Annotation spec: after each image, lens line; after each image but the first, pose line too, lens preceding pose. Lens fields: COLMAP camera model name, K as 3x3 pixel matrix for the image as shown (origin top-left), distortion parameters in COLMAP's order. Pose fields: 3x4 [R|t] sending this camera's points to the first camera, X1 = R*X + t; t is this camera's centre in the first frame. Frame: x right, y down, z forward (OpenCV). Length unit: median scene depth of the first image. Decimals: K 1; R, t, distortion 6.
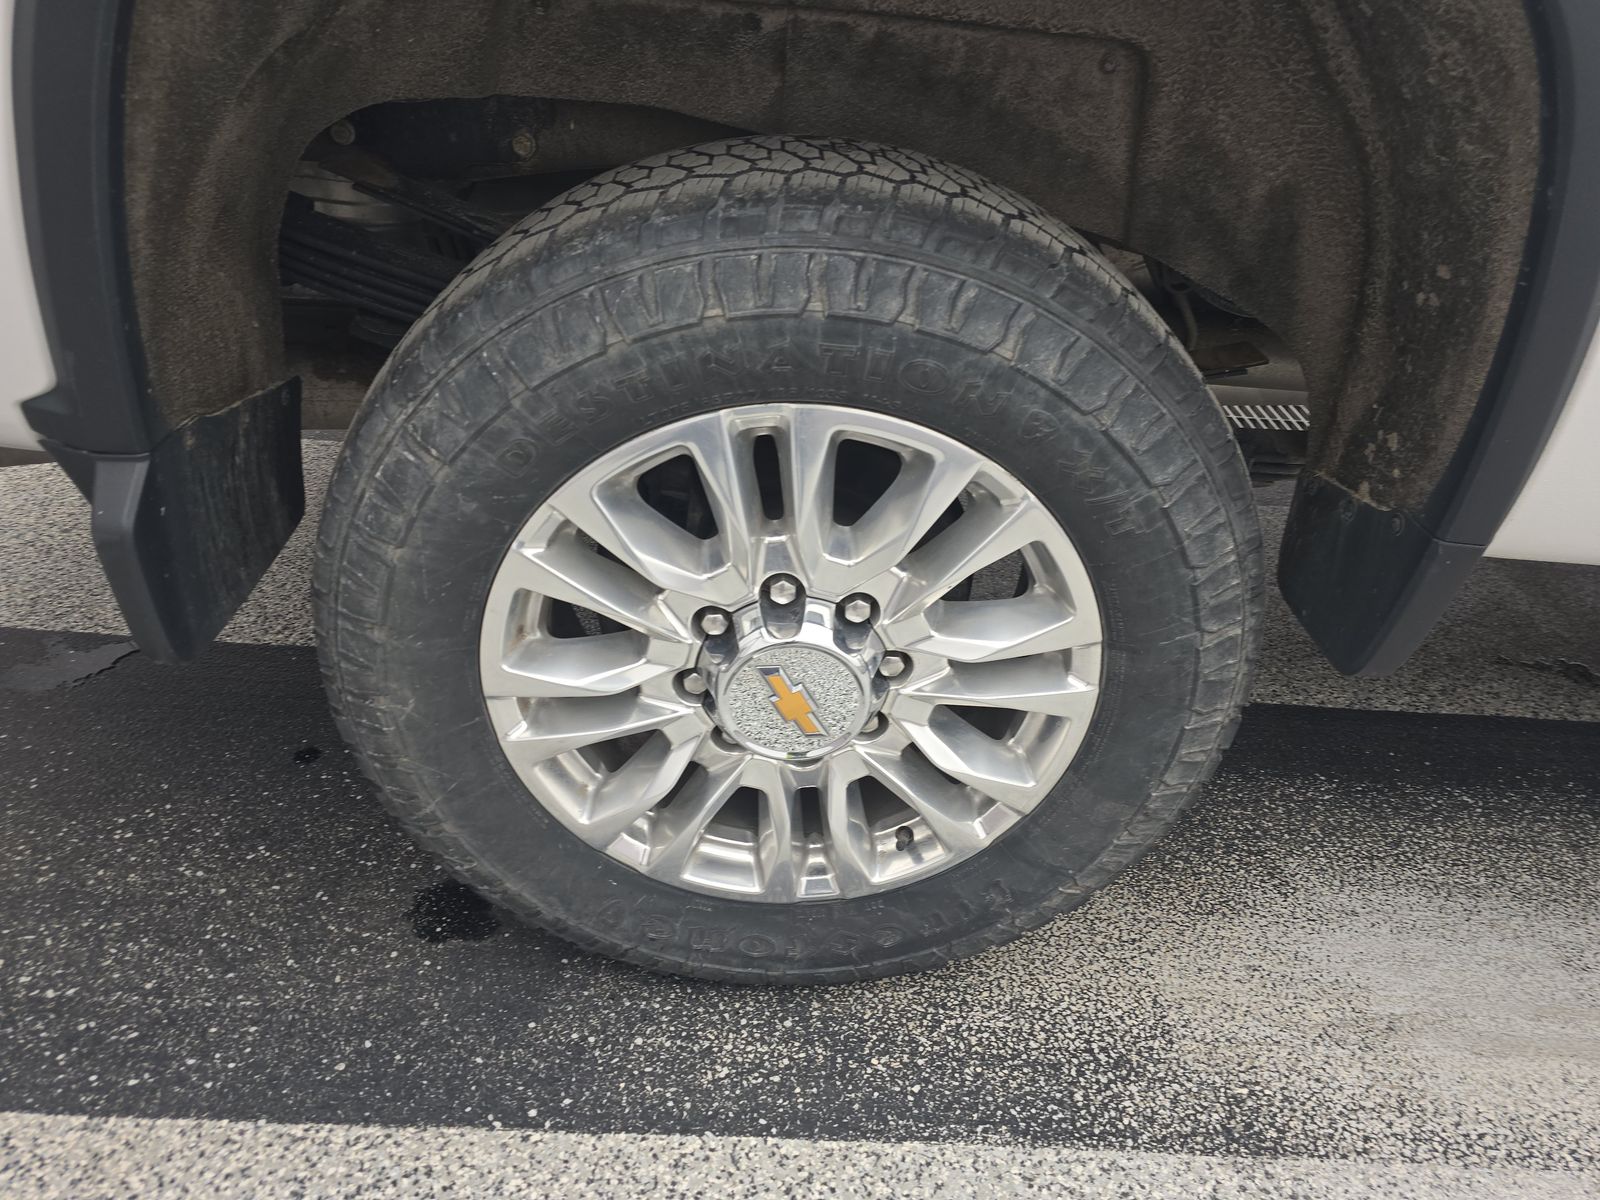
lens RADIAL K [[1064.3, 0, 810.3], [0, 1064.3, 617.9], [0, 0, 1]] dist [0.040834, -0.030671]
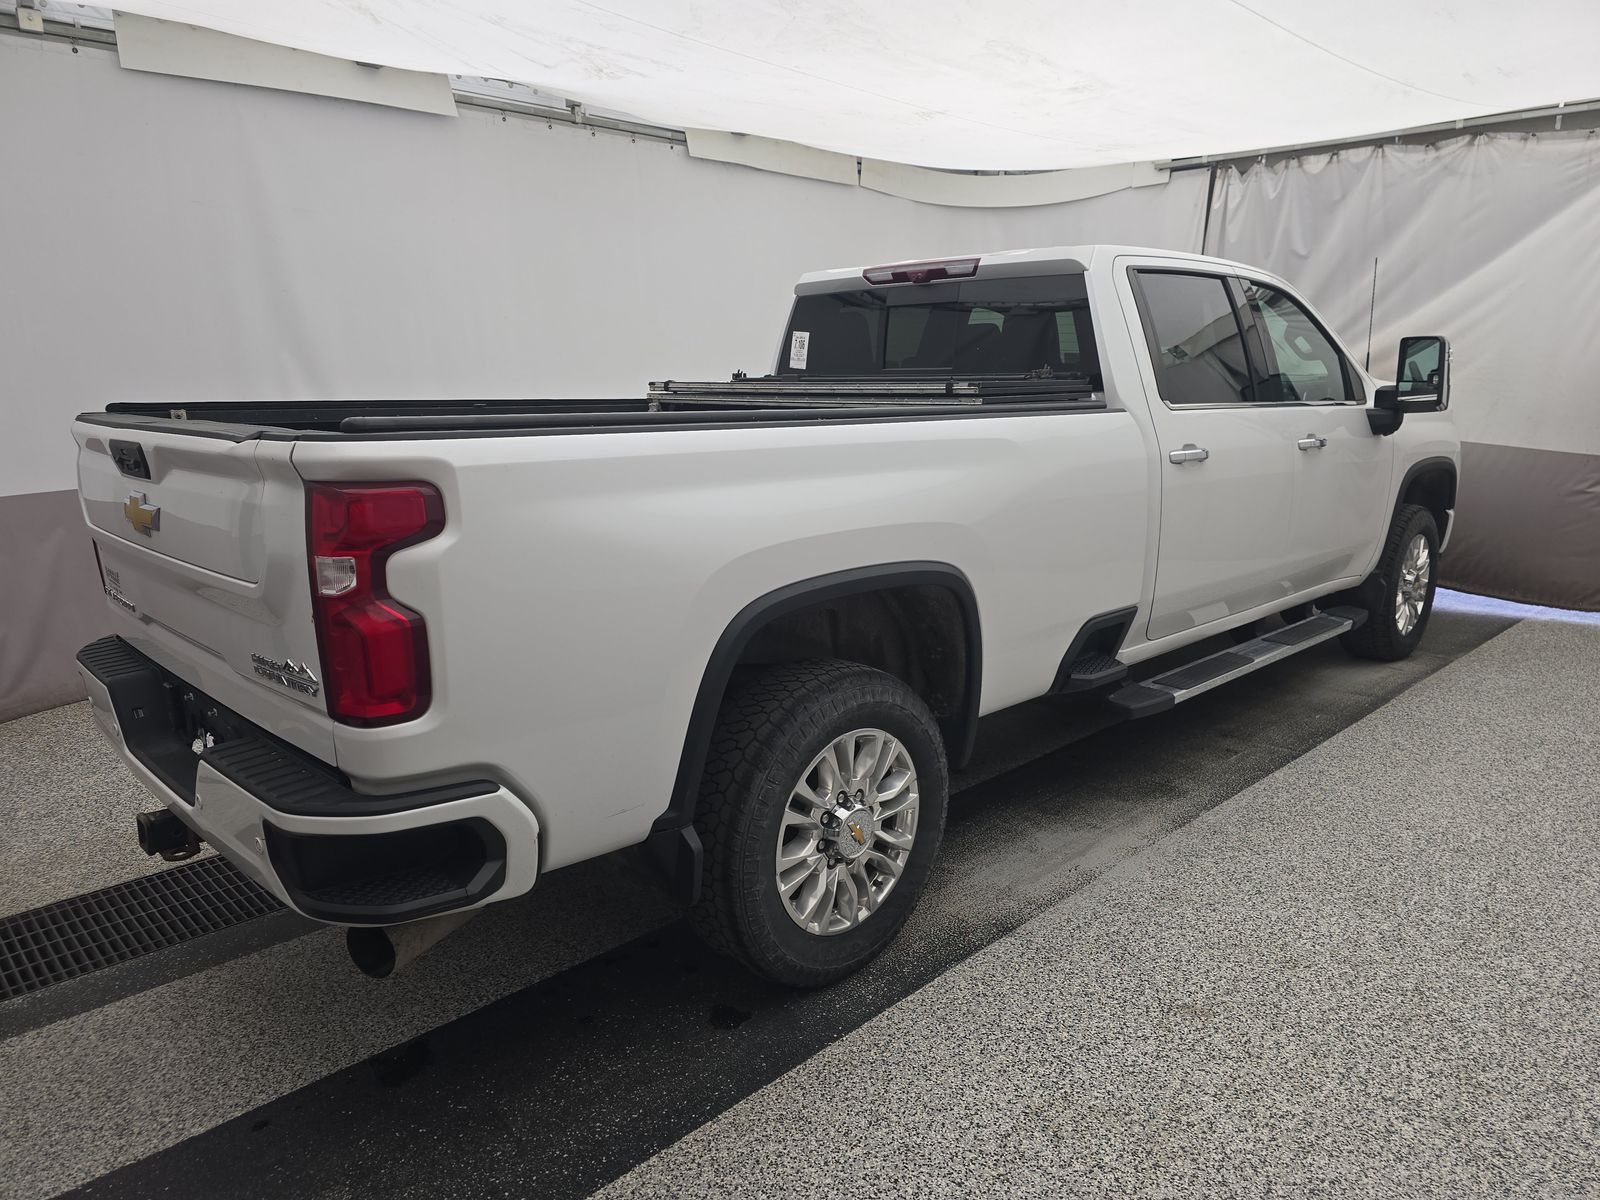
lens RADIAL K [[1064.3, 0, 810.3], [0, 1064.3, 617.9], [0, 0, 1]] dist [0.040834, -0.030671]
pose [[0.717449, -0.242086, 0.653194, -1.745432], [0.444464, 0.881093, -0.161636, -0.022372], [-0.536395, 0.406287, 0.739738, -1.252012]]
